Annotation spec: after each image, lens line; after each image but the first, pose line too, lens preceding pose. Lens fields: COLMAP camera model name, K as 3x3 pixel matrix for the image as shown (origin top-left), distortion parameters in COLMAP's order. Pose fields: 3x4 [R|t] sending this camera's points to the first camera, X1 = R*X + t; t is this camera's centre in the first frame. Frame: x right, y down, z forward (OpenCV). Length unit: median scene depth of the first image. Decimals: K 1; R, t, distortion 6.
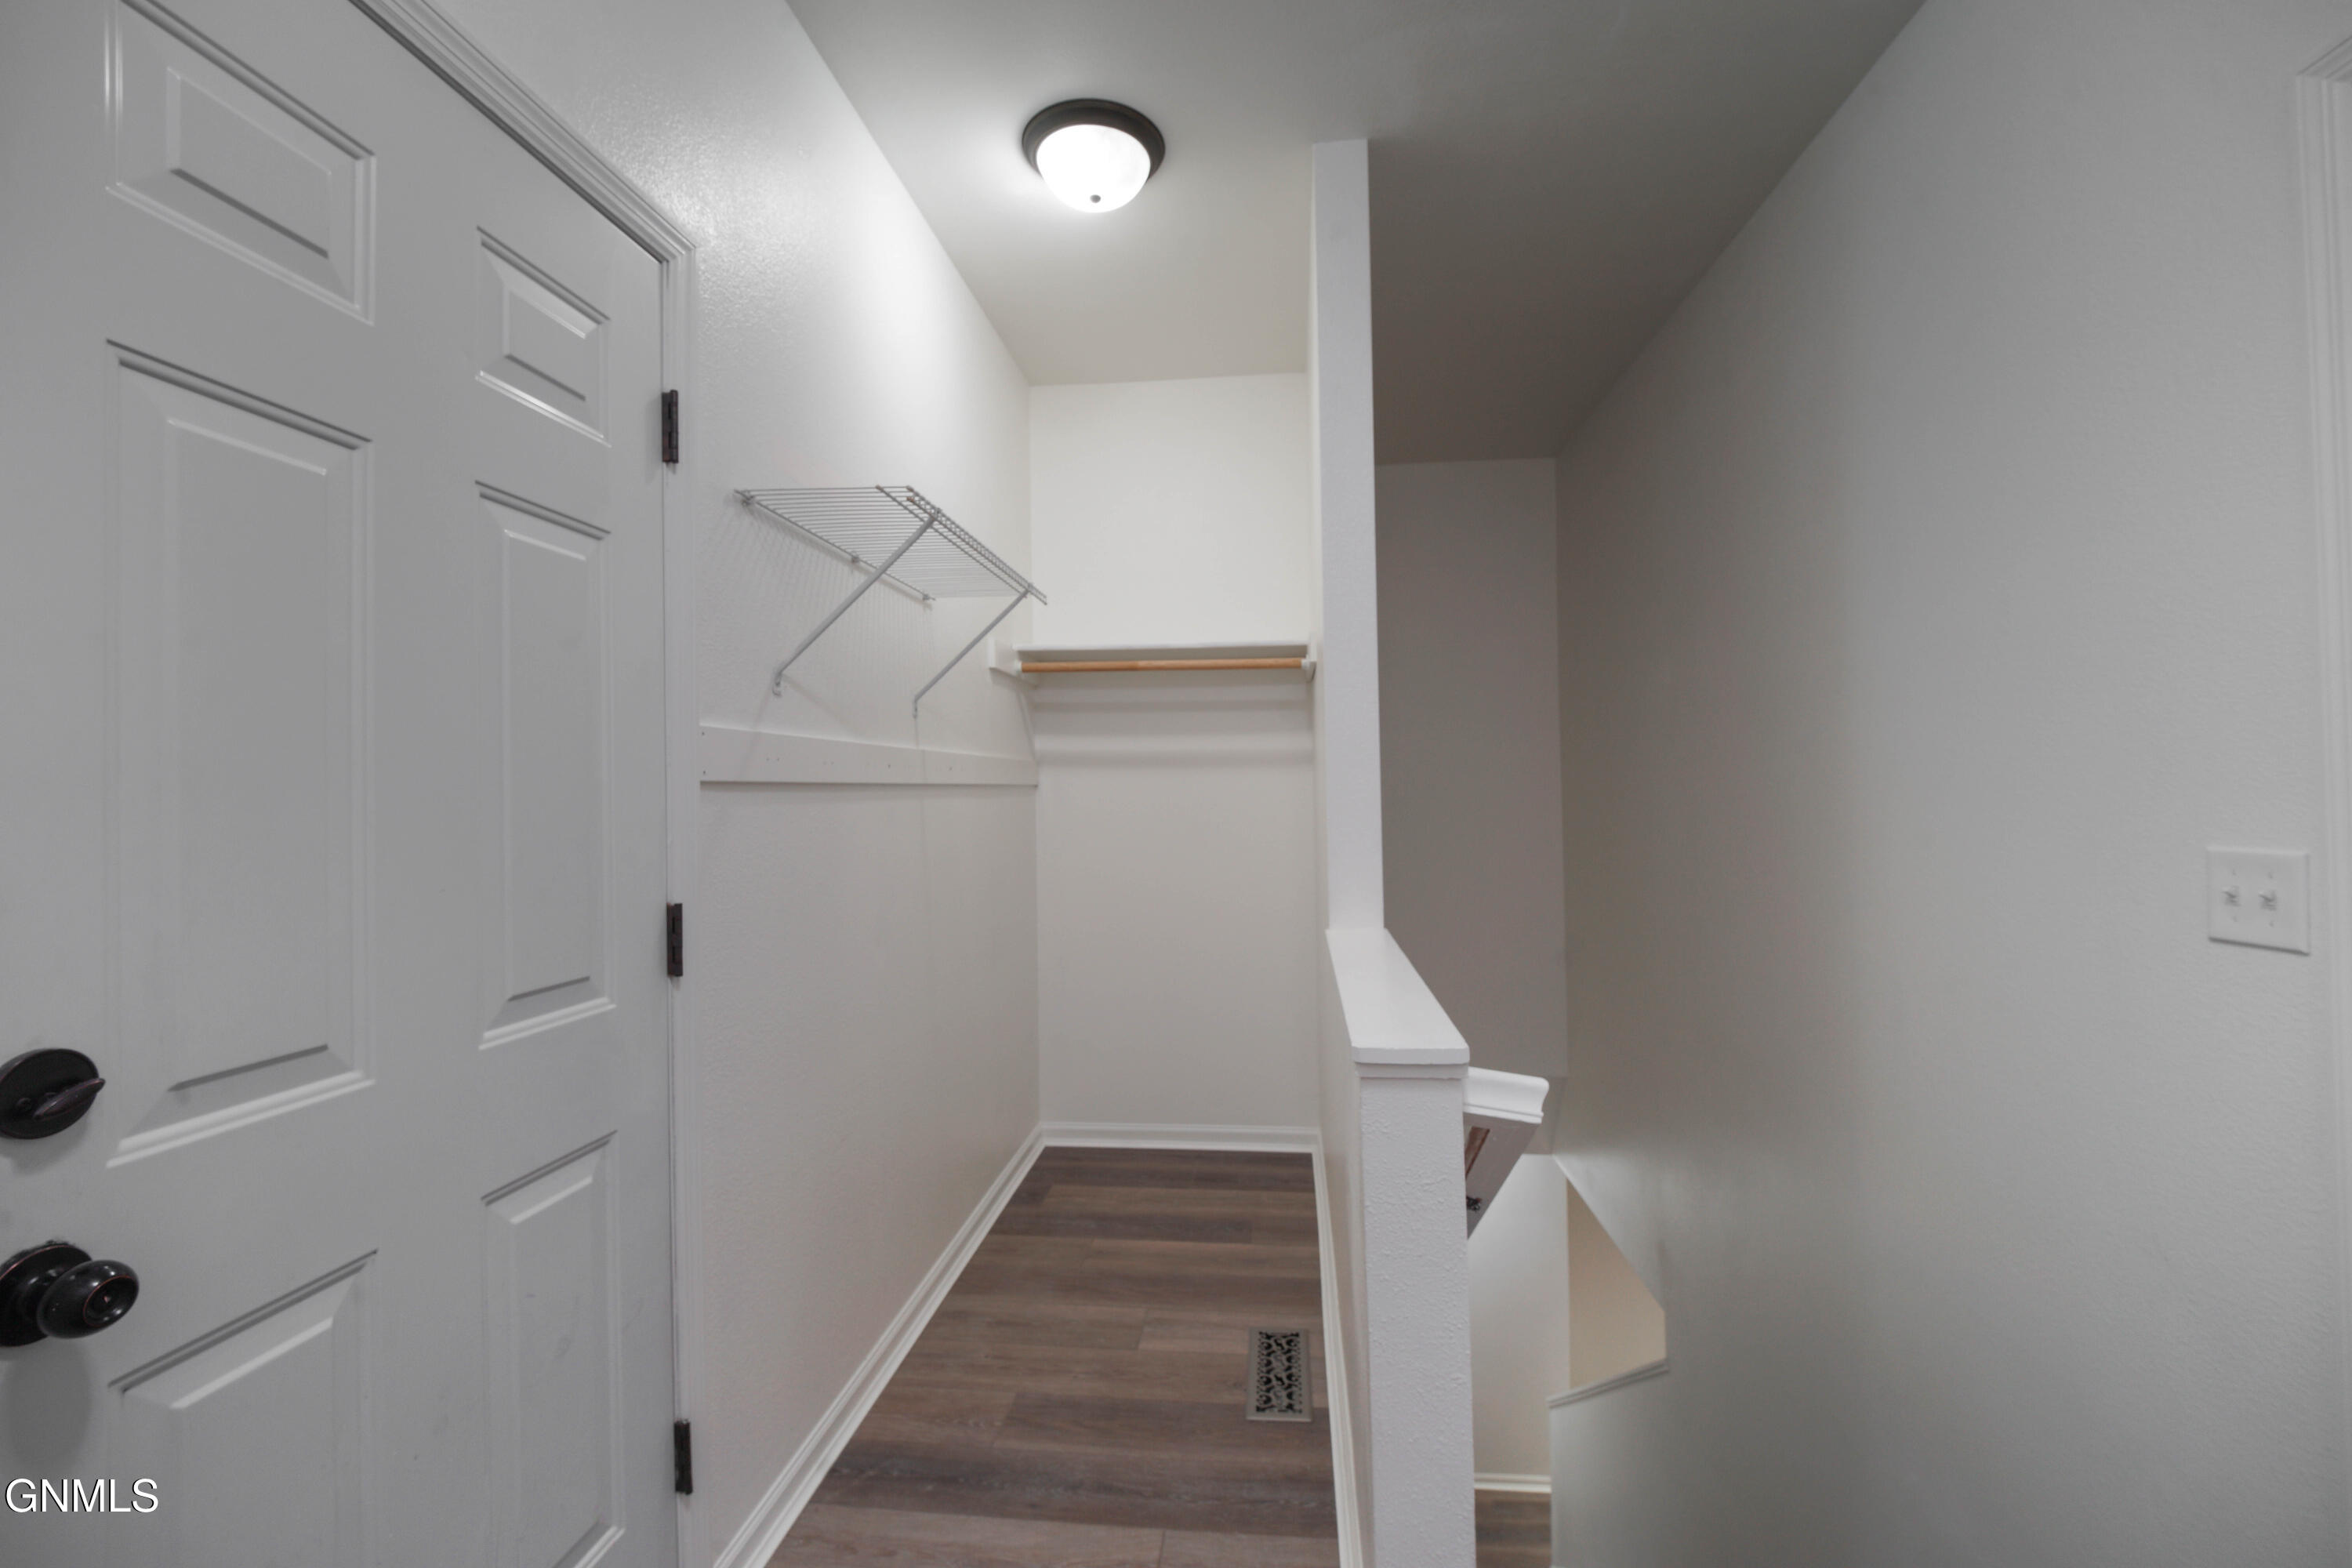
lens RADIAL K [[972.3, 0, 1176.0], [0, 972.3, 784.0], [0, 0, 1]] dist [-0.016728, -0.000159]
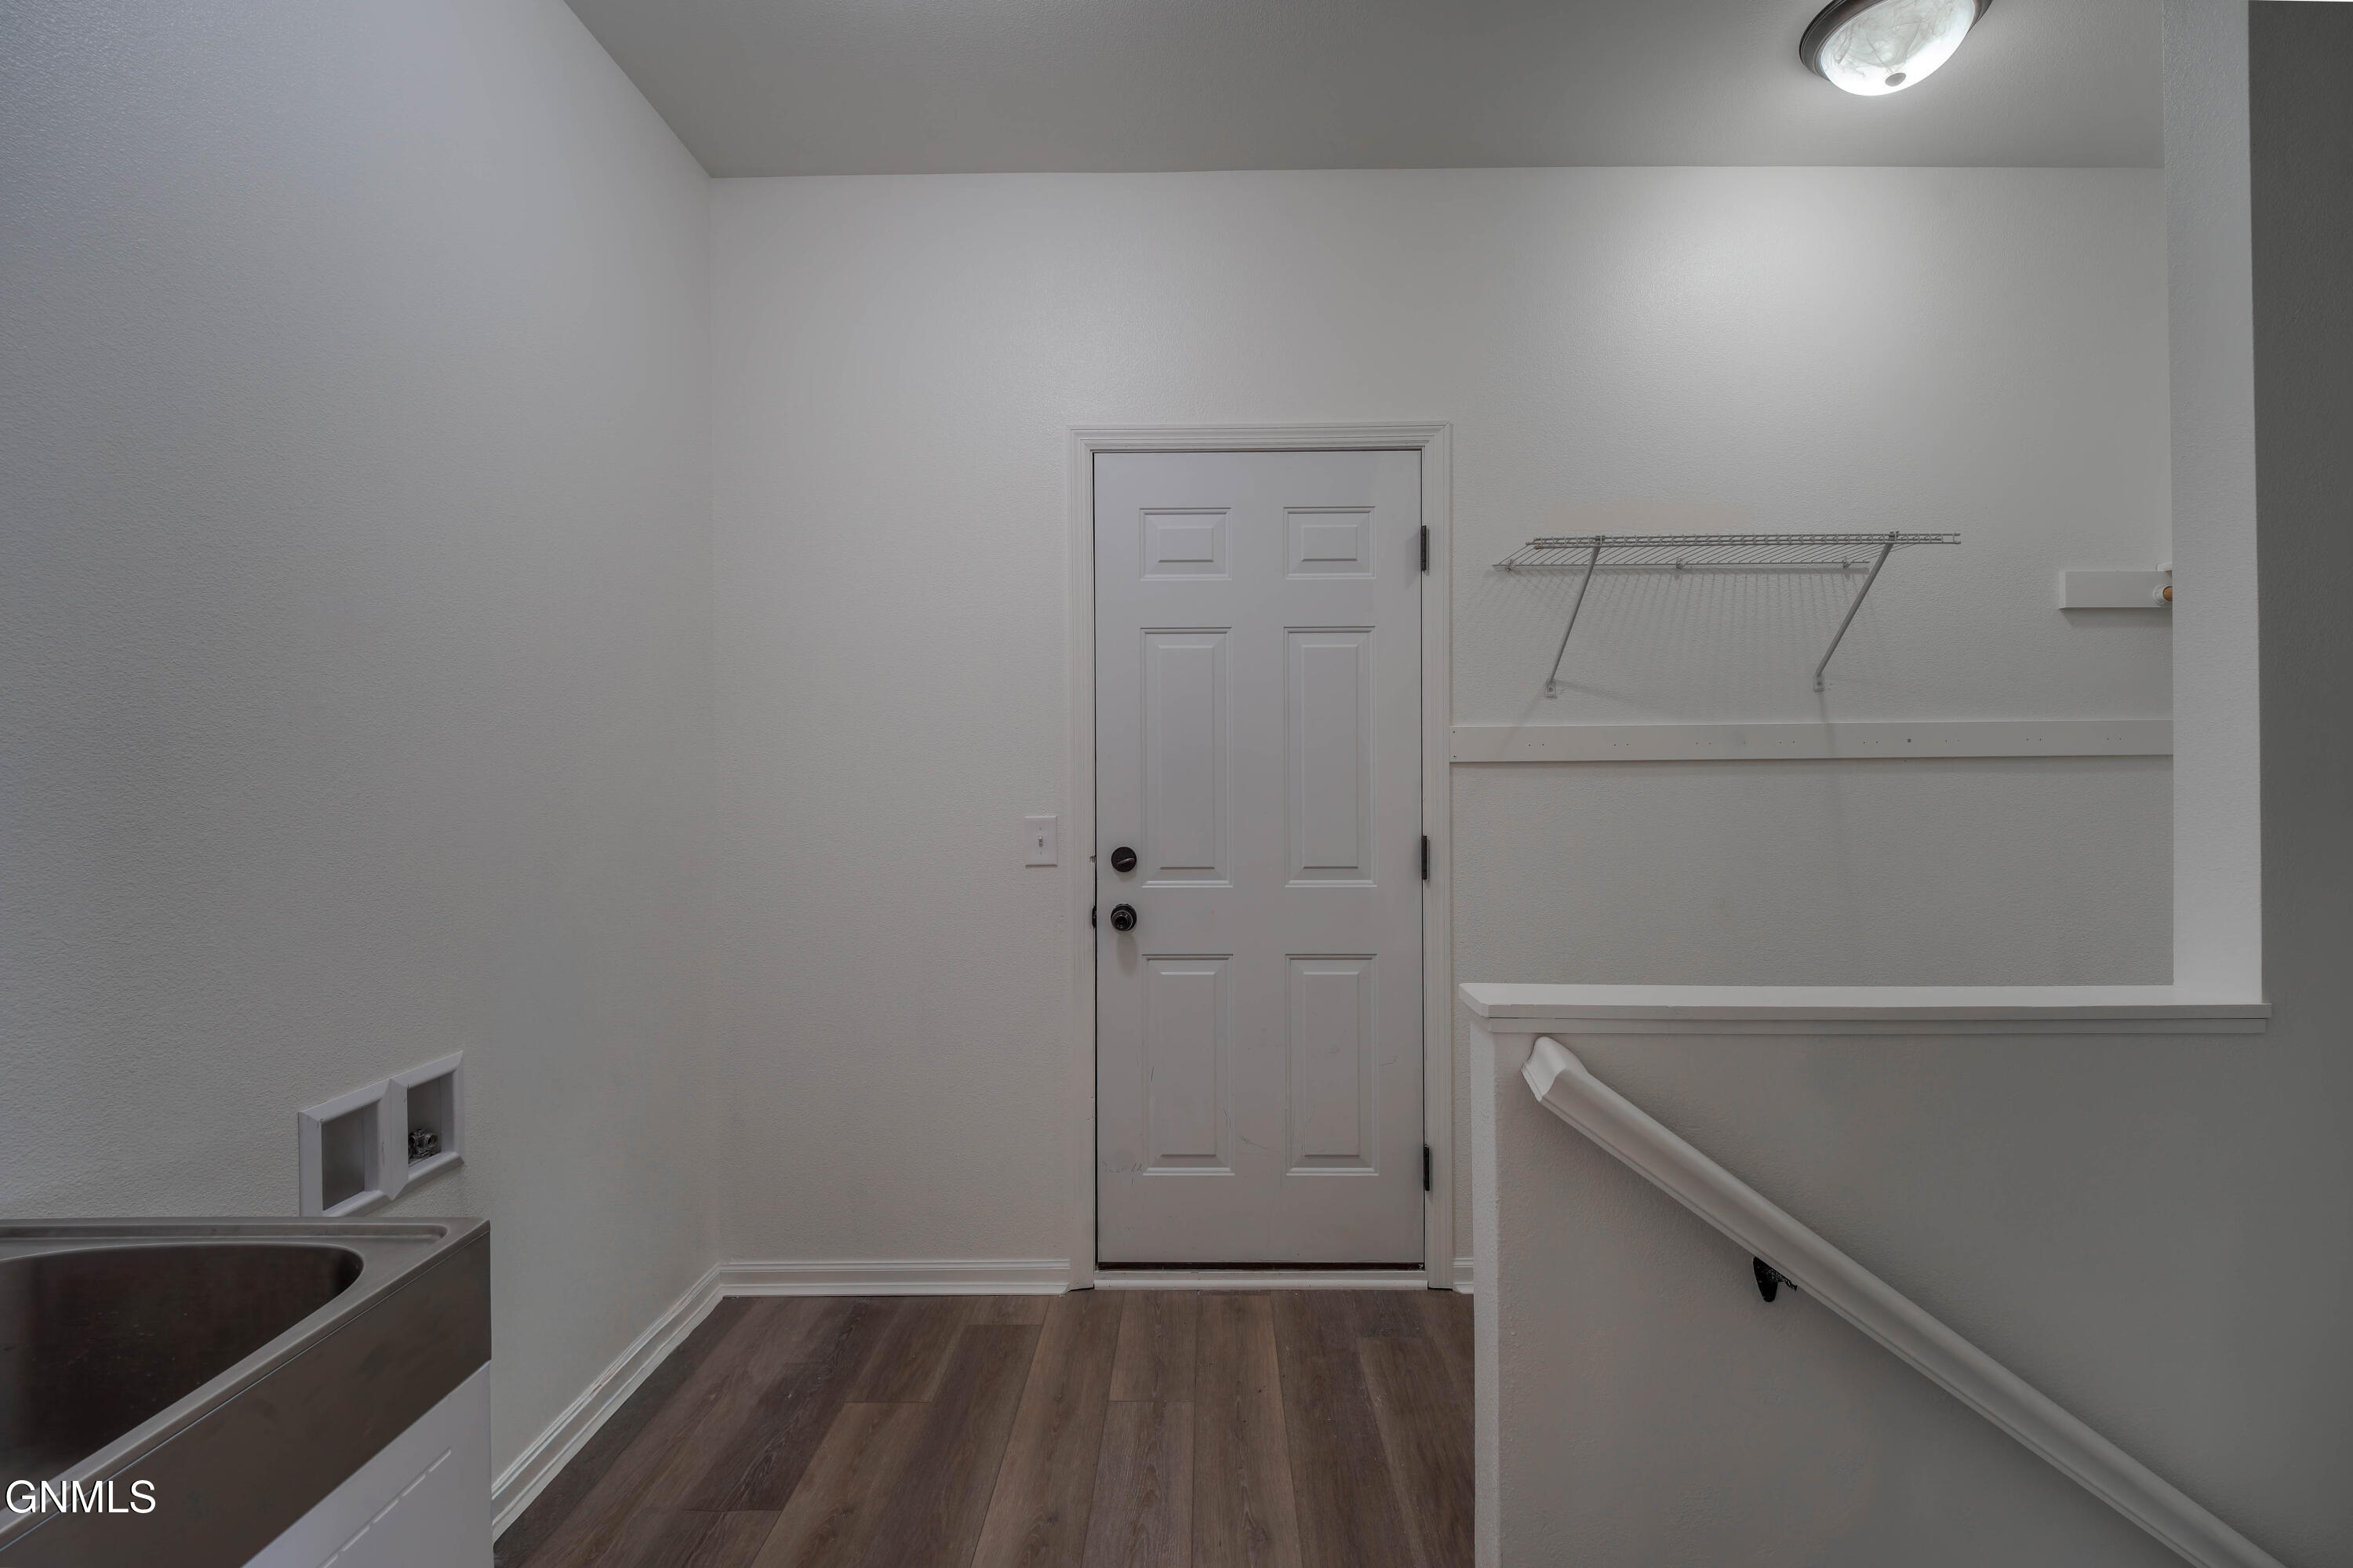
lens RADIAL K [[987.9, 0, 1176.5], [0, 987.9, 784.0], [0, 0, 1]] dist [0.000169, 0.000042]
pose [[0.097999, 0.022502, -0.994932, 1.209361], [0.015449, 0.999589, 0.024129, -0.014155], [0.995067, -0.017736, 0.097611, 0.433693]]
